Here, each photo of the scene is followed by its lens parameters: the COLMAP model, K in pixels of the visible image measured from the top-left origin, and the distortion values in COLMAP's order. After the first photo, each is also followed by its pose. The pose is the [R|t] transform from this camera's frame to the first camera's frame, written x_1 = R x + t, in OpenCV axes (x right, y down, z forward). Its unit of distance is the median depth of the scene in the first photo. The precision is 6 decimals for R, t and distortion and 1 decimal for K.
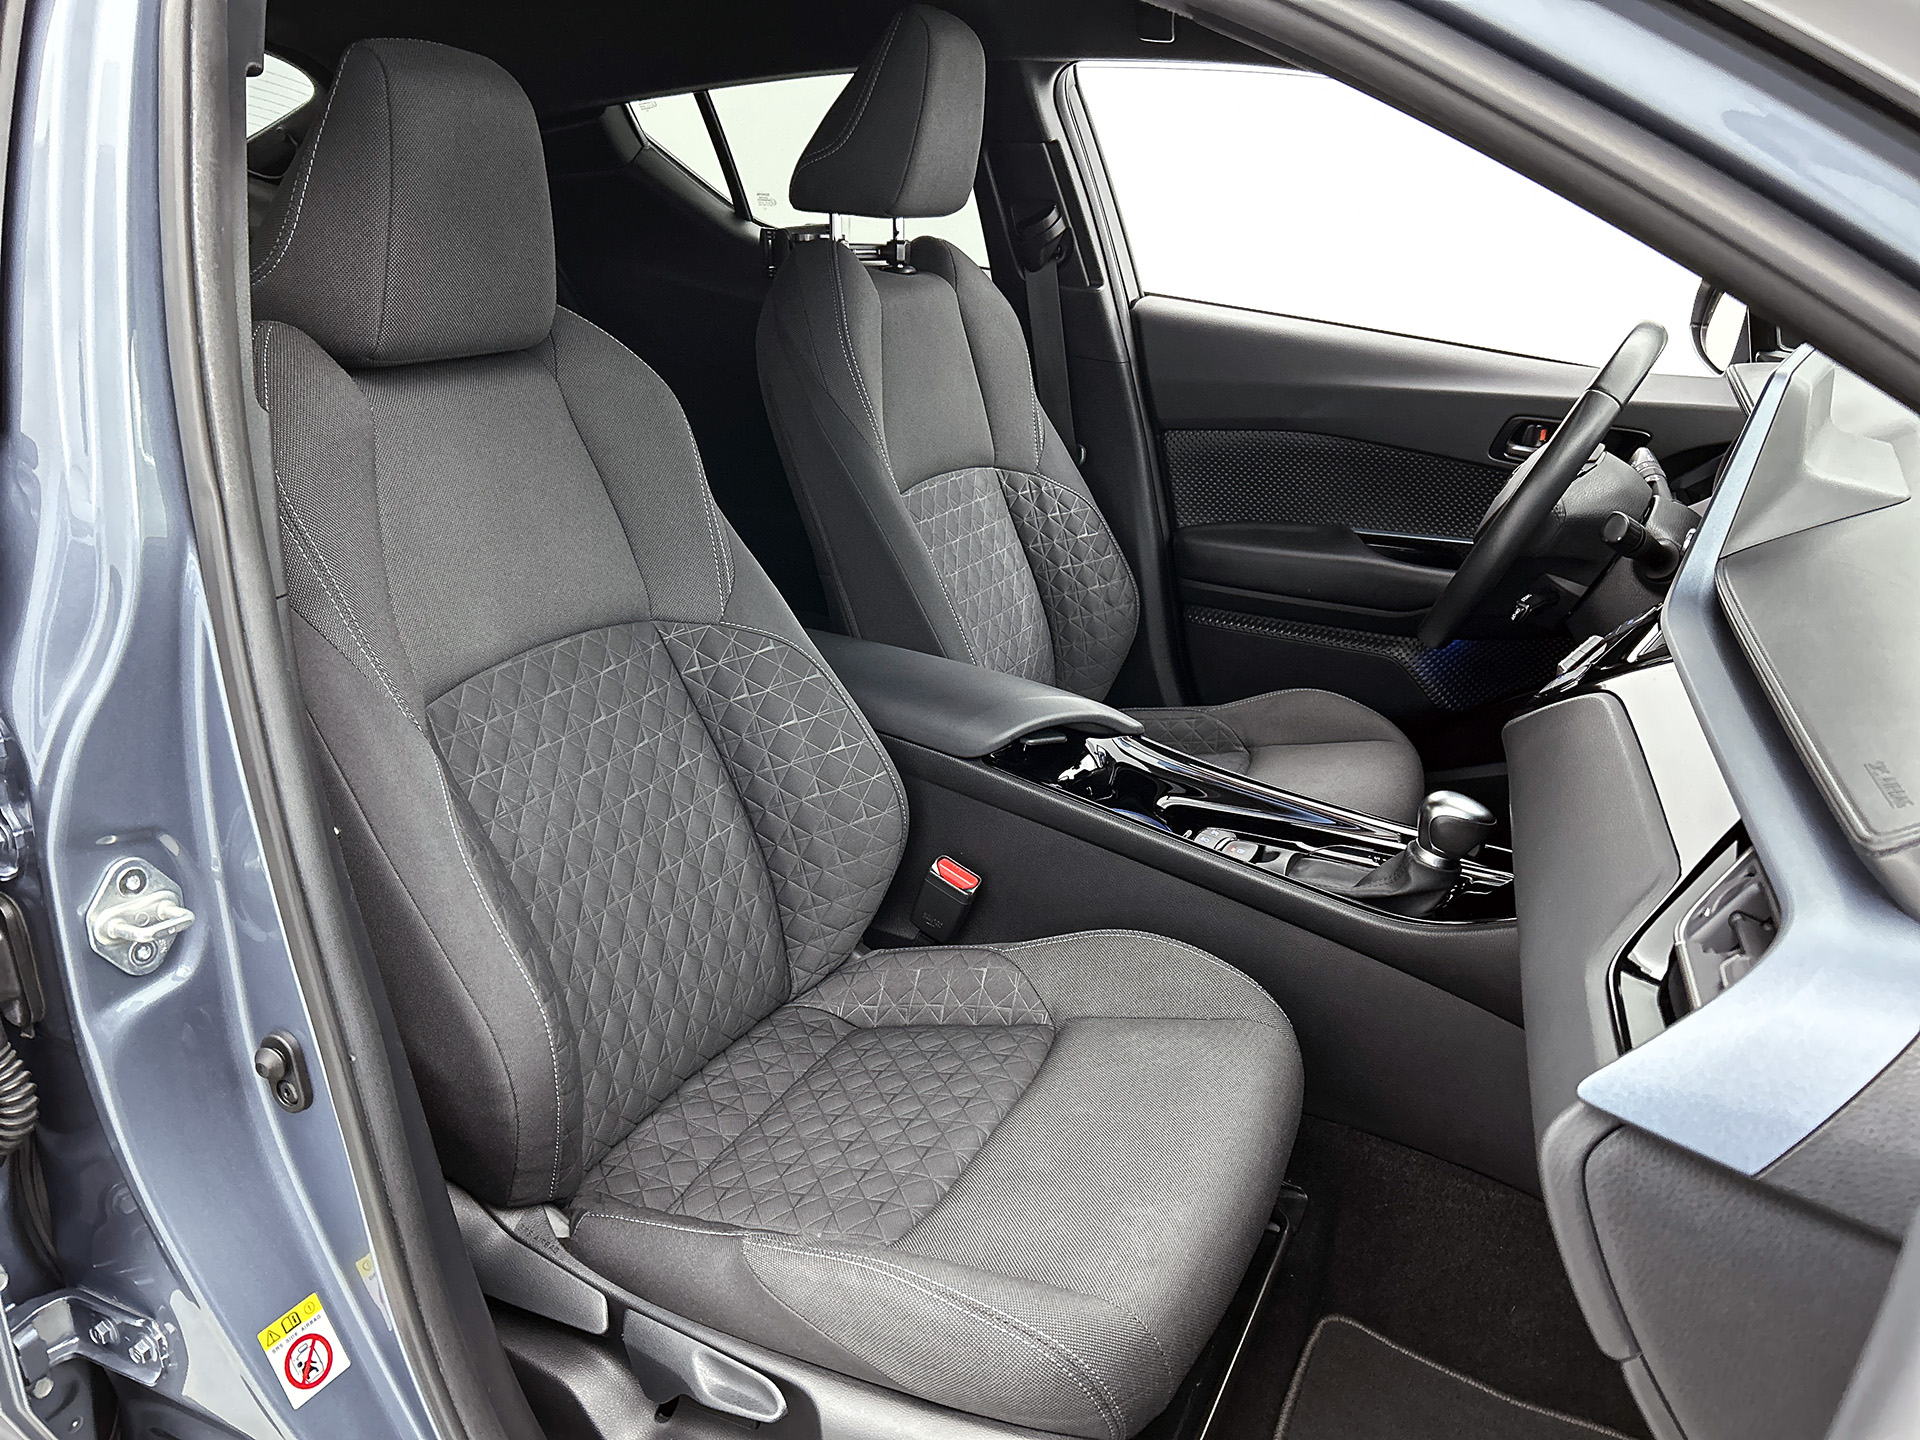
lens RADIAL K [[1454.4, 0, 962.8], [0, 1454.4, 723.8], [0, 0, 1]] dist [0.033363, -0.033422]
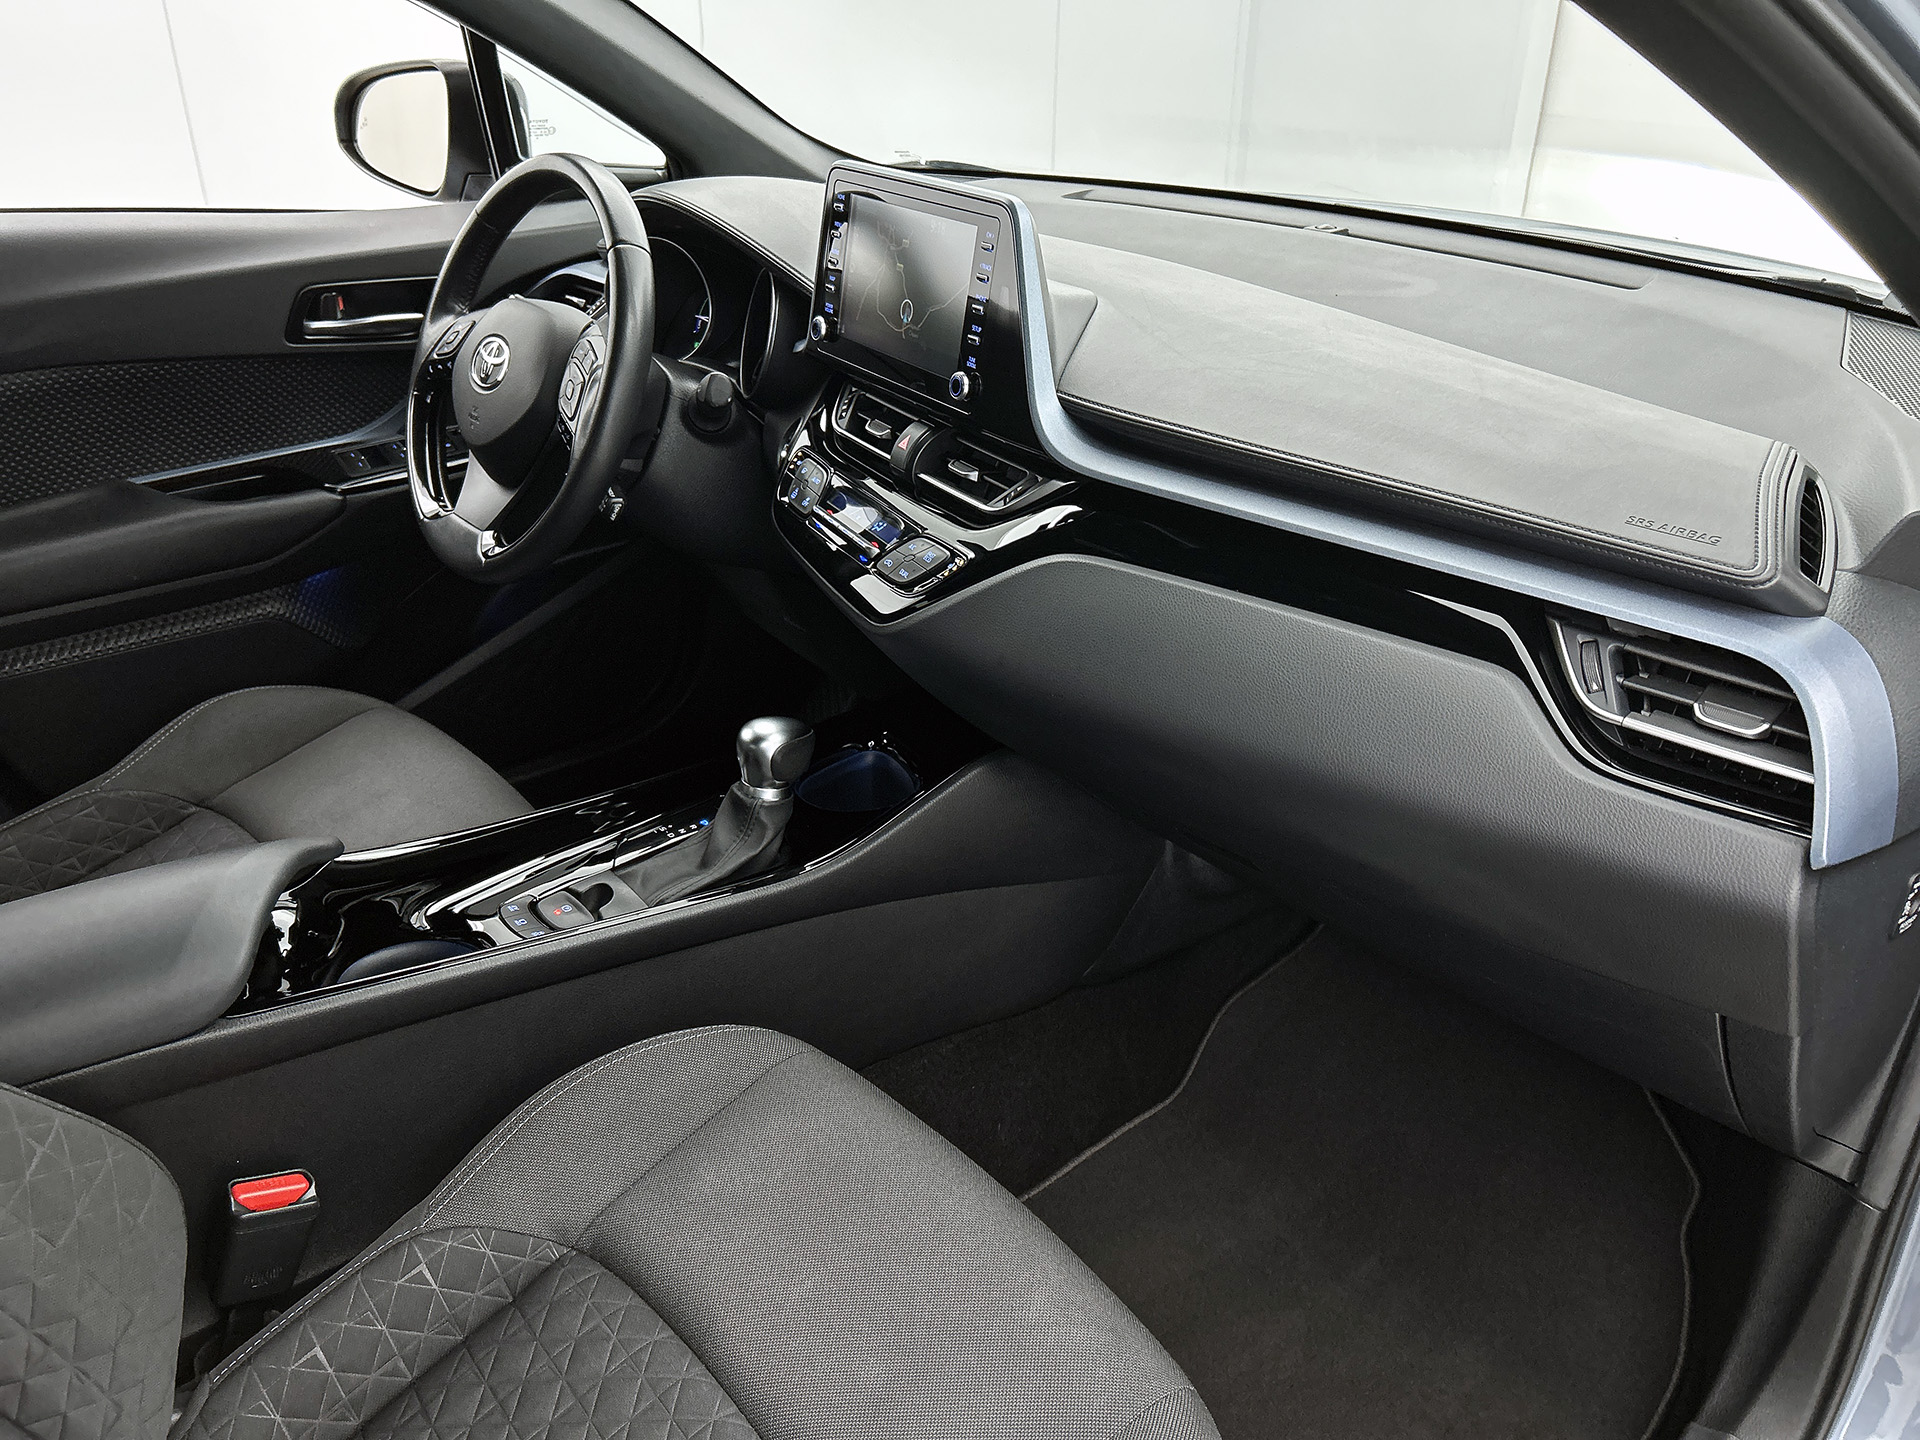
lens RADIAL K [[1454.4, 0, 961.9], [0, 1454.4, 715.2], [0, 0, 1]] dist [0.033363, -0.033422]
pose [[0.402548, -0.438456, 0.803562, -0.233802], [0.326838, 0.888809, 0.321240, -0.141794], [-0.855063, 0.133320, 0.501092, 0.312113]]
